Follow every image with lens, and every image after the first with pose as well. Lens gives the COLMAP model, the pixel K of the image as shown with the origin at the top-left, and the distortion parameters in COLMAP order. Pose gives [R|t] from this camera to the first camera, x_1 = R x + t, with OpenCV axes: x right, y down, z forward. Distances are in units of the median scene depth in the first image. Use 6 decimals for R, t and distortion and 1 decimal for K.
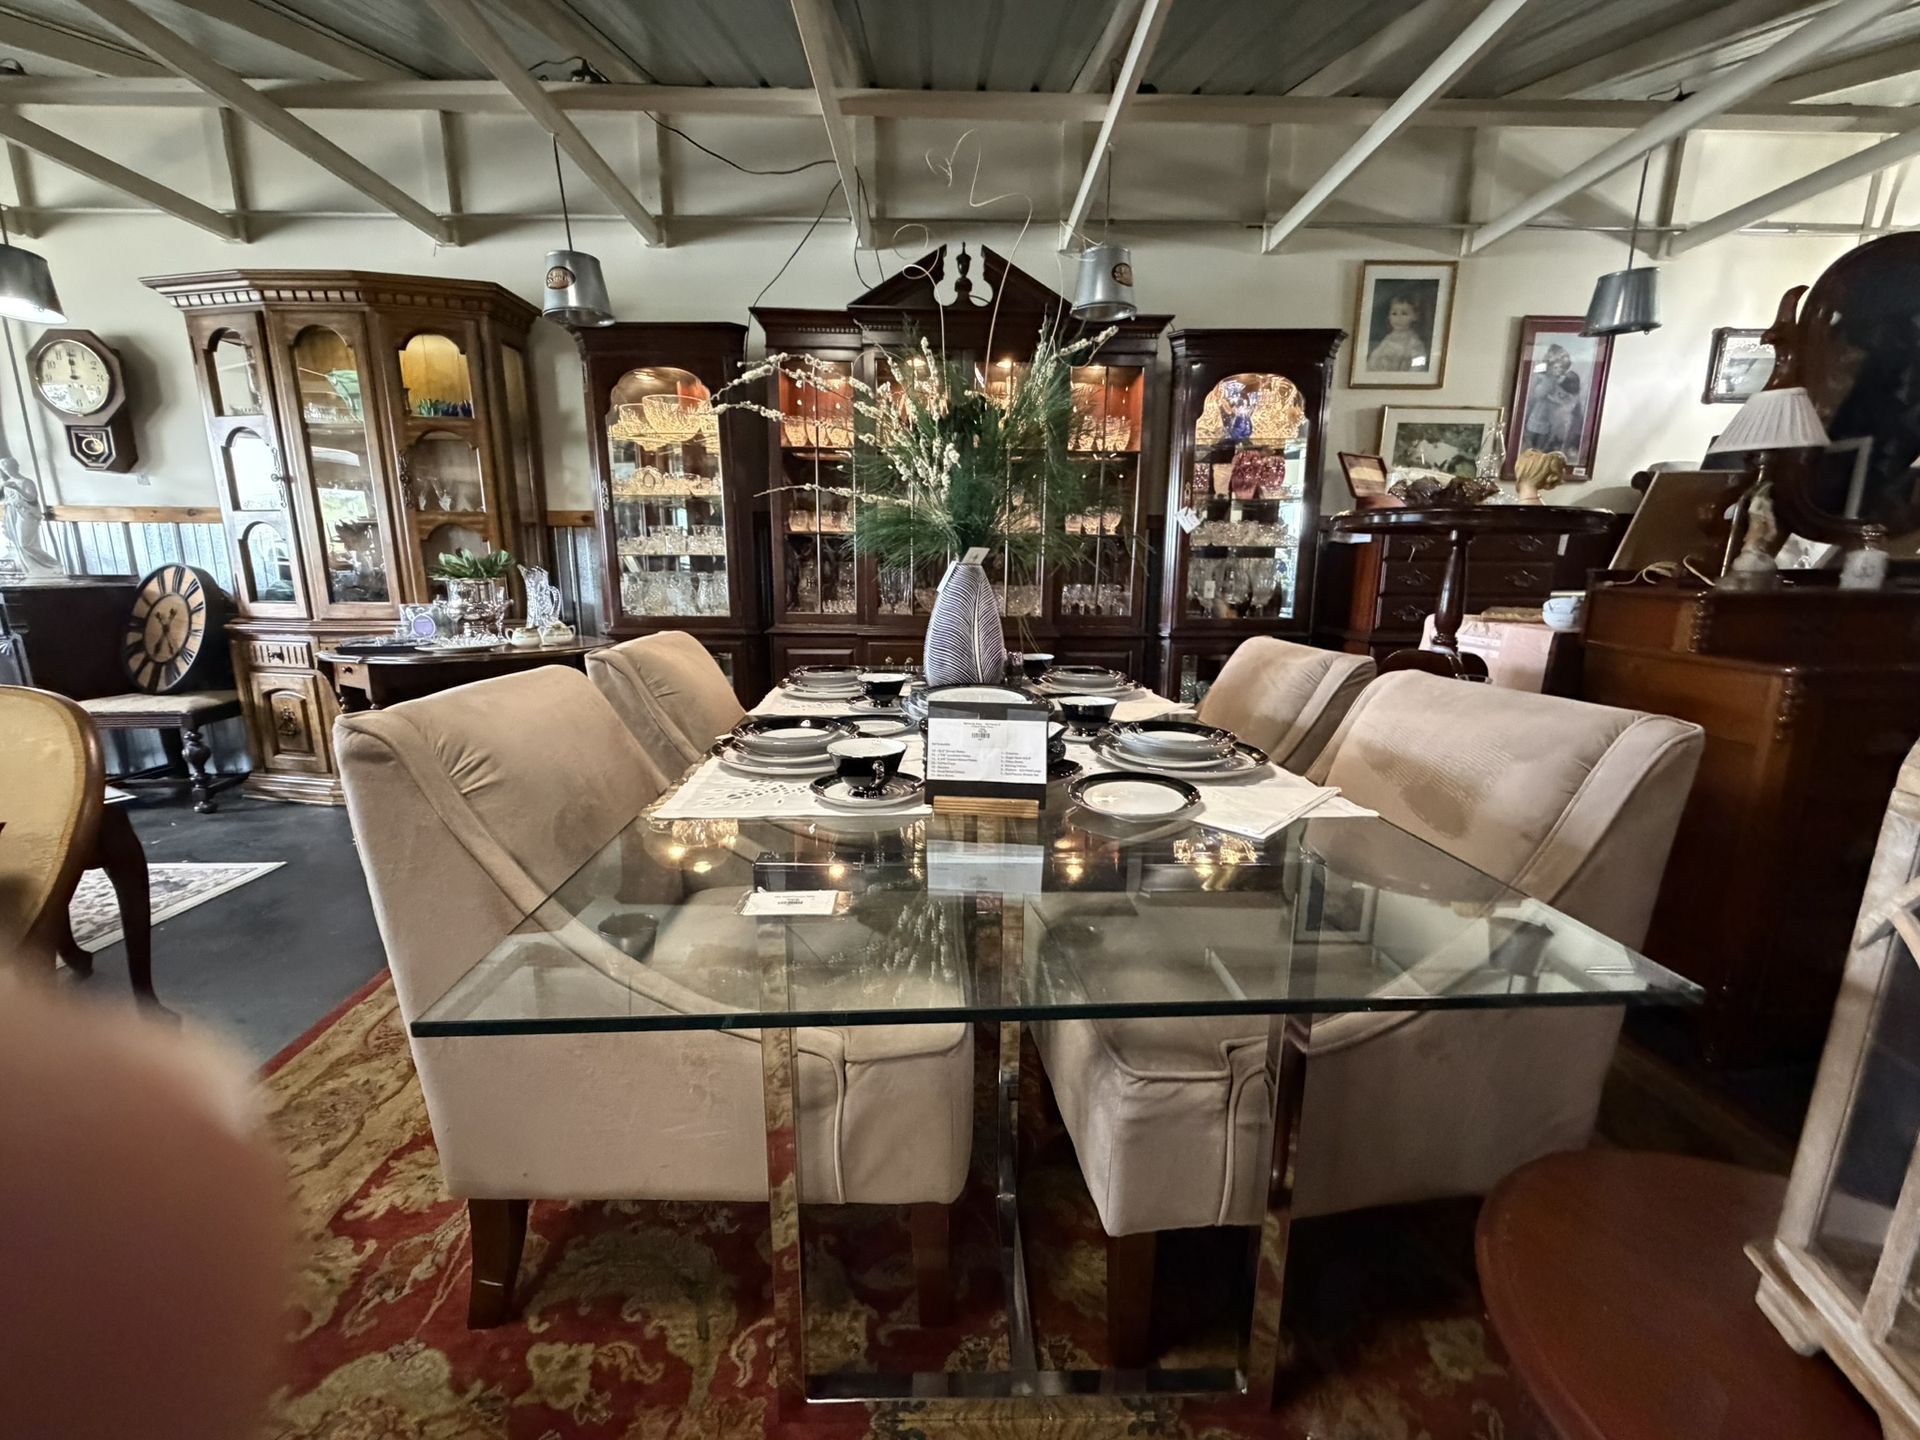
lens RADIAL K [[767.2, 0, 953.4], [0, 767.2, 726.4], [0, 0, 1]] dist [0.002102, 0.000308]
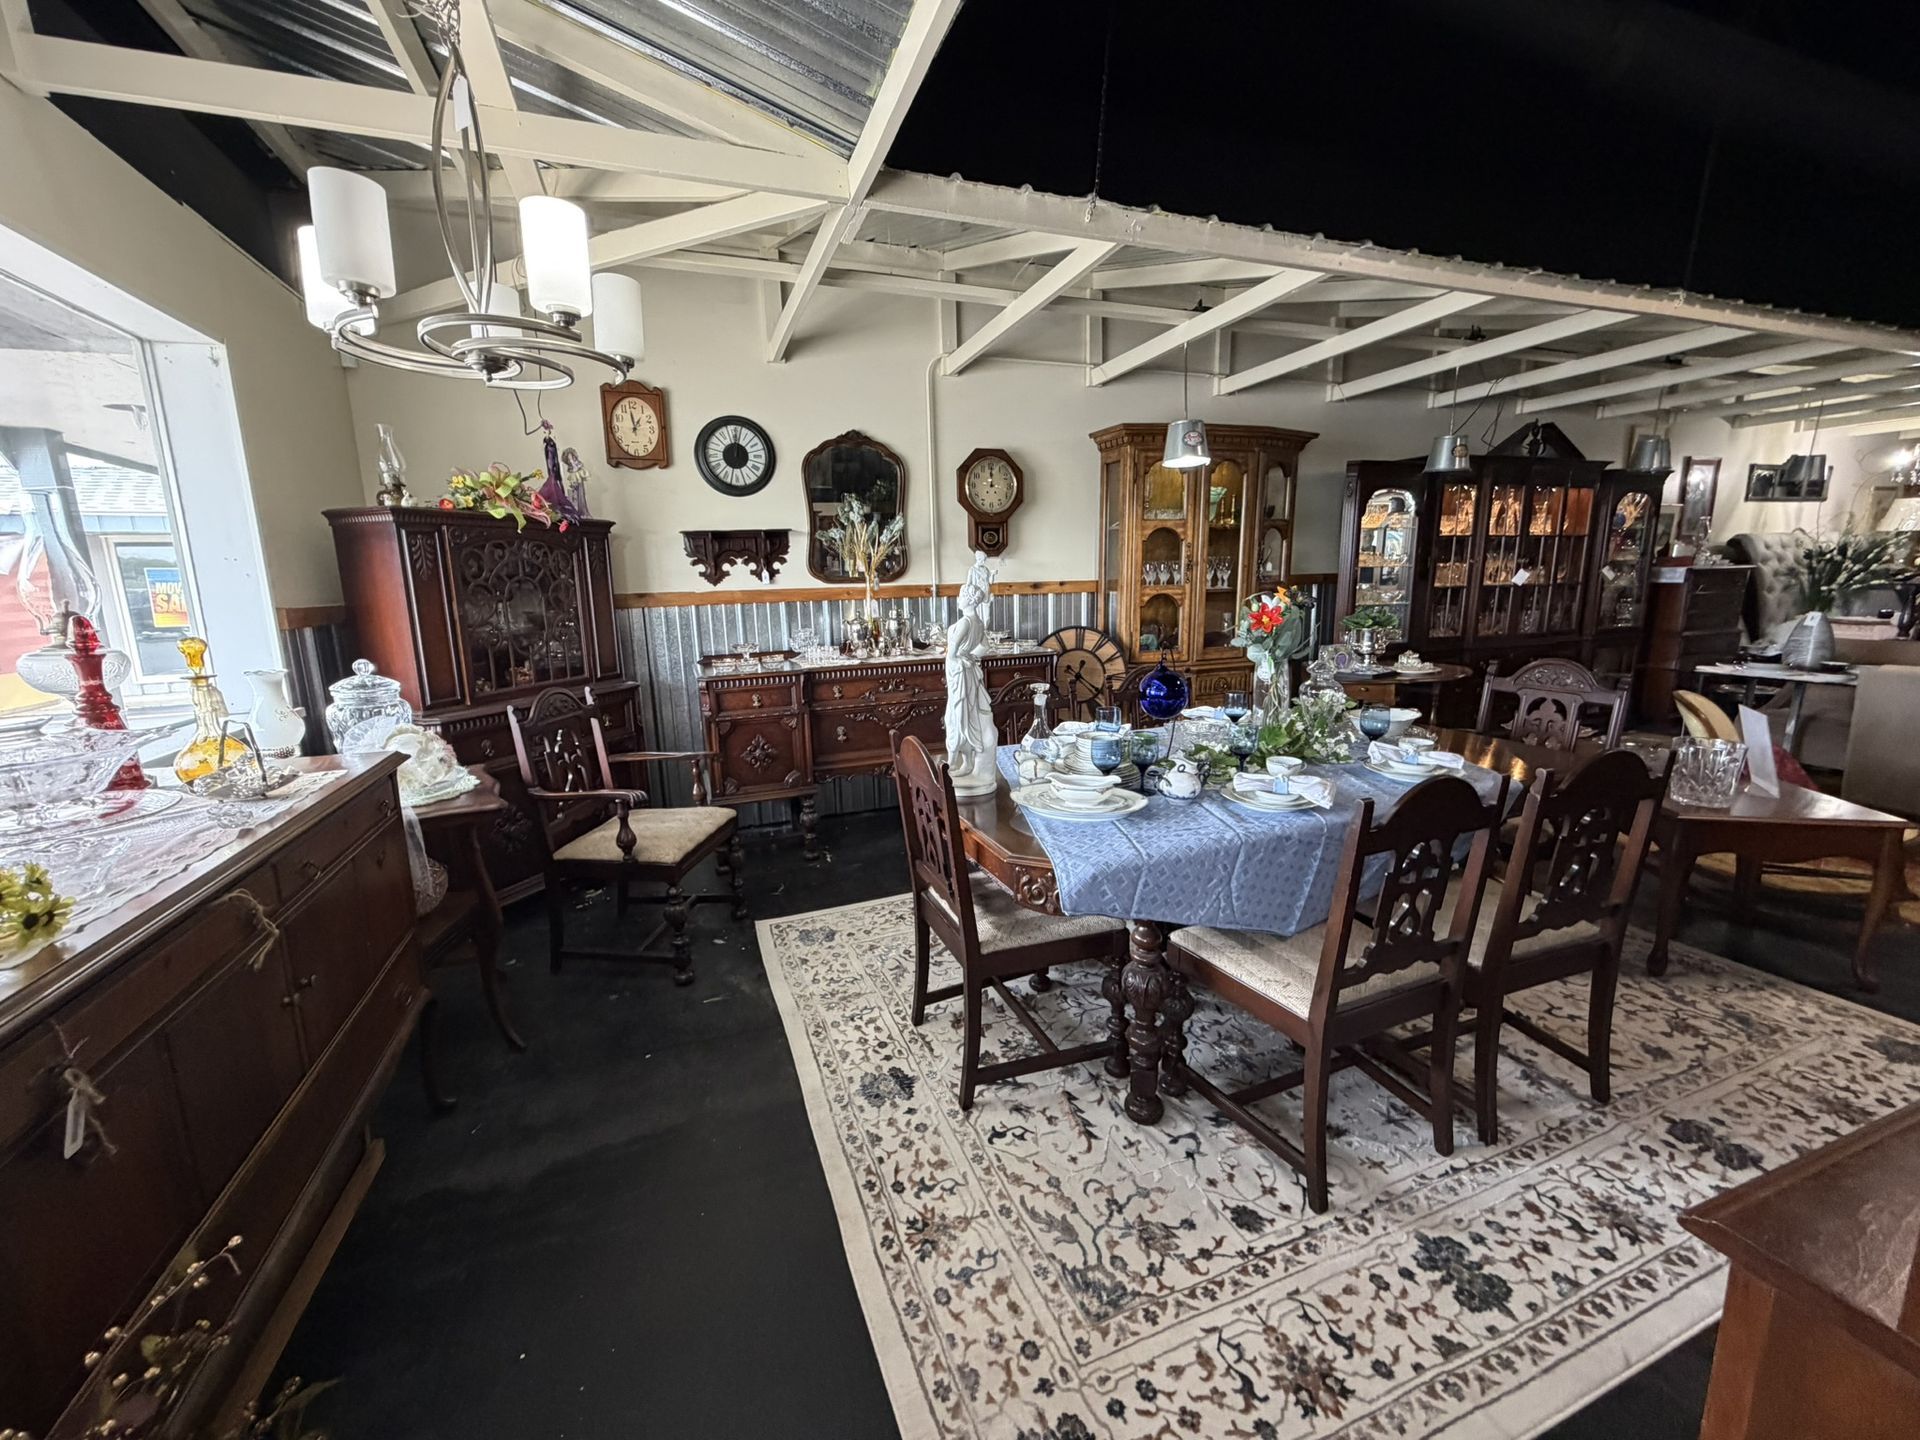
lens RADIAL K [[767.2, 0, 953.4], [0, 767.2, 726.4], [0, 0, 1]] dist [0.002102, 0.000308]
pose [[0.944896, -0.089673, 0.314849, -1.711582], [0.091518, 0.995763, 0.008953, -0.073449], [-0.314318, 0.020355, 0.949100, -0.197214]]
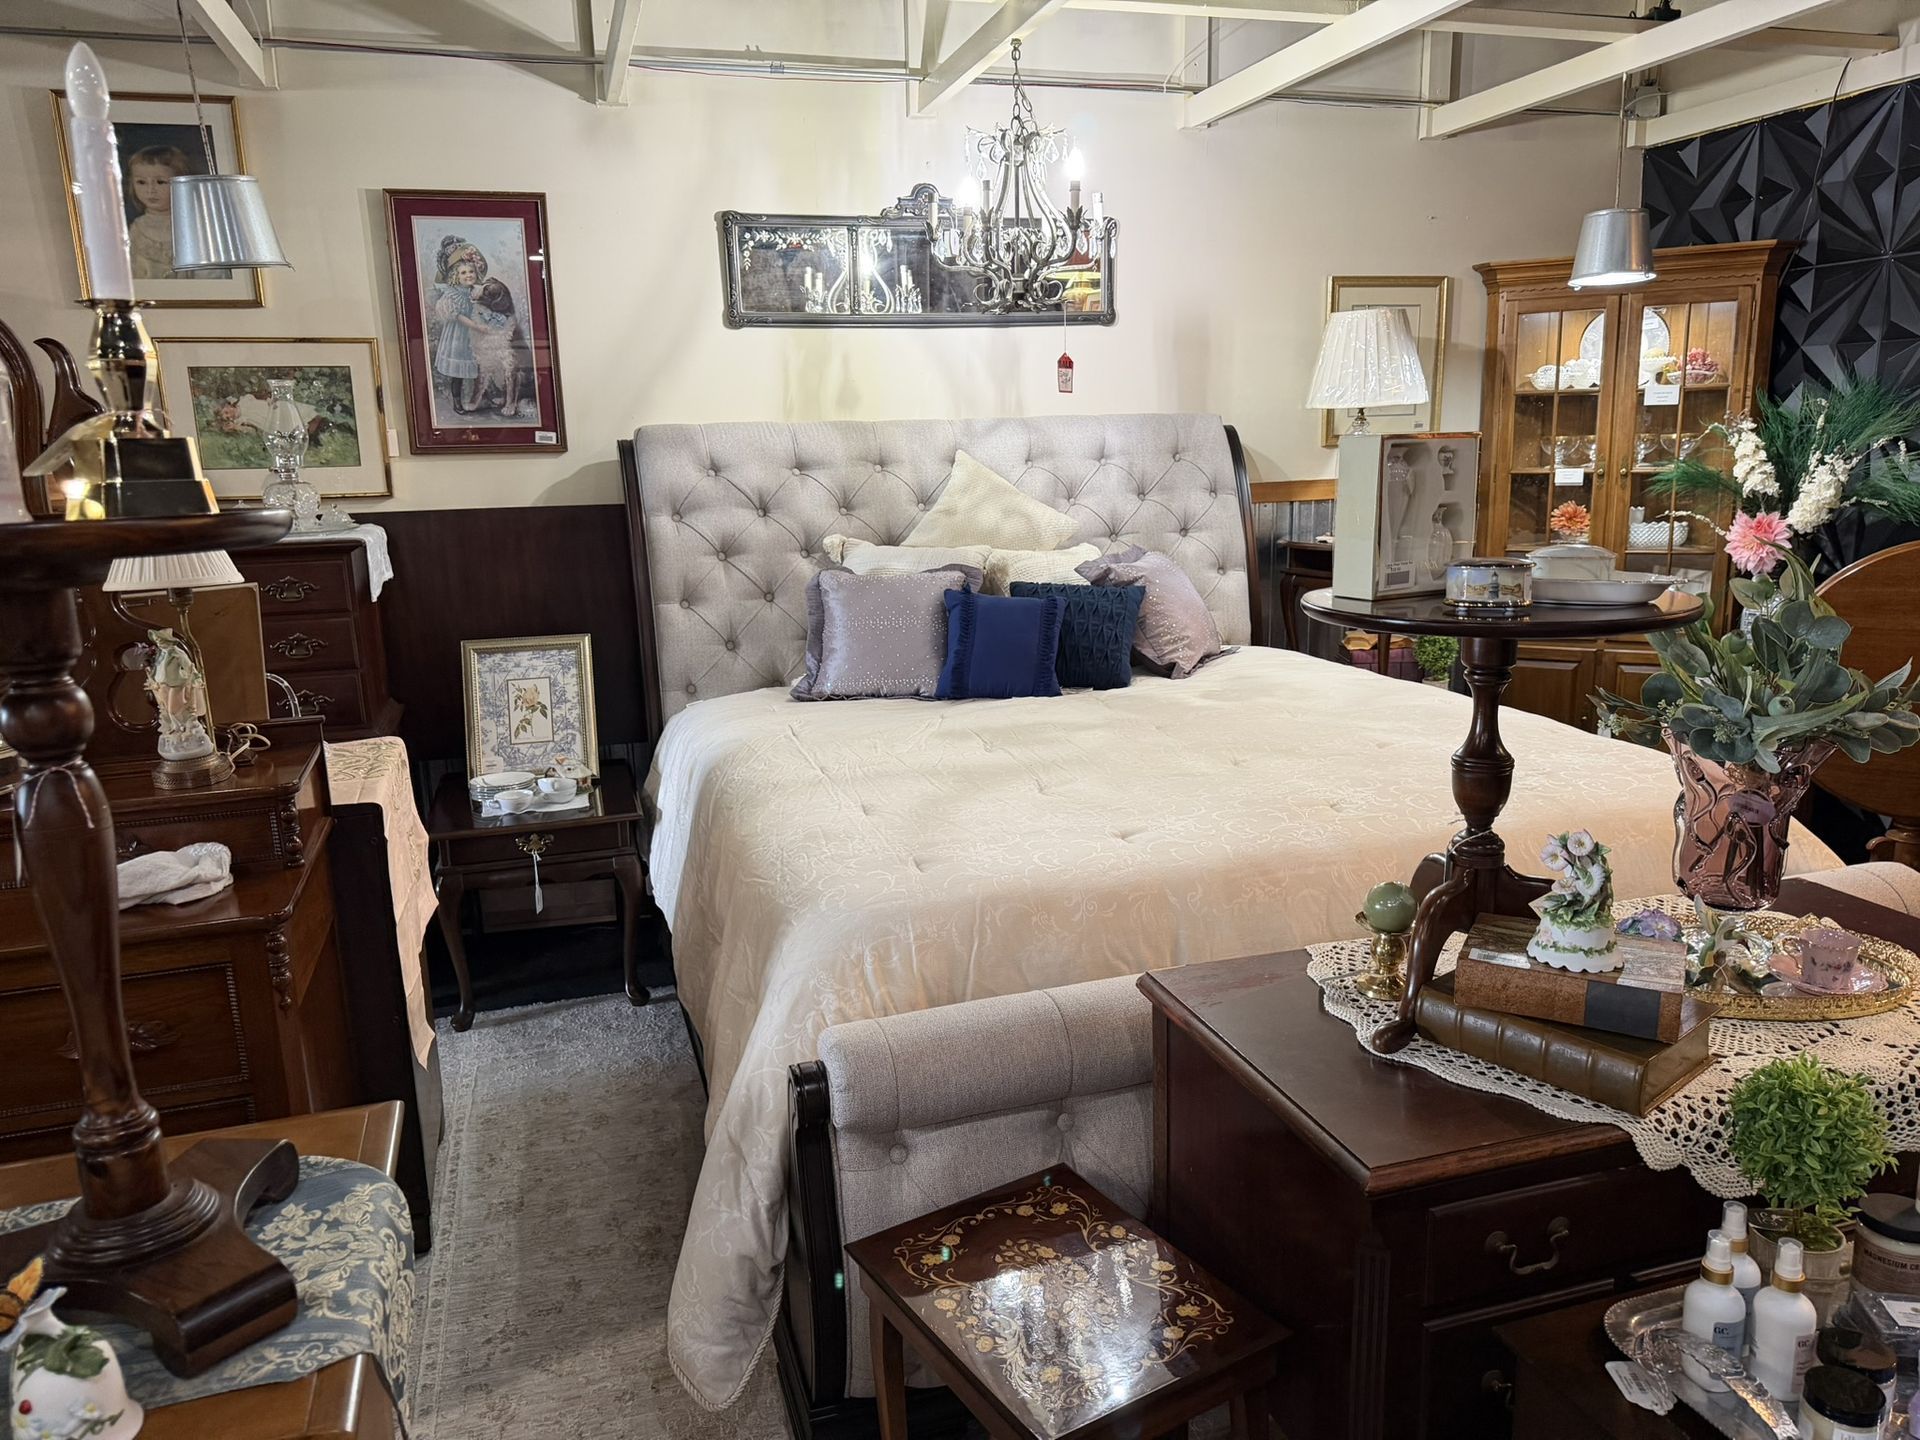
lens RADIAL K [[1372.6, 0, 960.0], [0, 1372.6, 720.0], [0, 0, 1]] dist [0.039784, -0.043932]
pose [[0.963488, -0.082399, 0.254757, 0.951207], [0.080147, 0.996598, 0.019229, -0.112520], [-0.255475, 0.001891, 0.966814, -0.183518]]
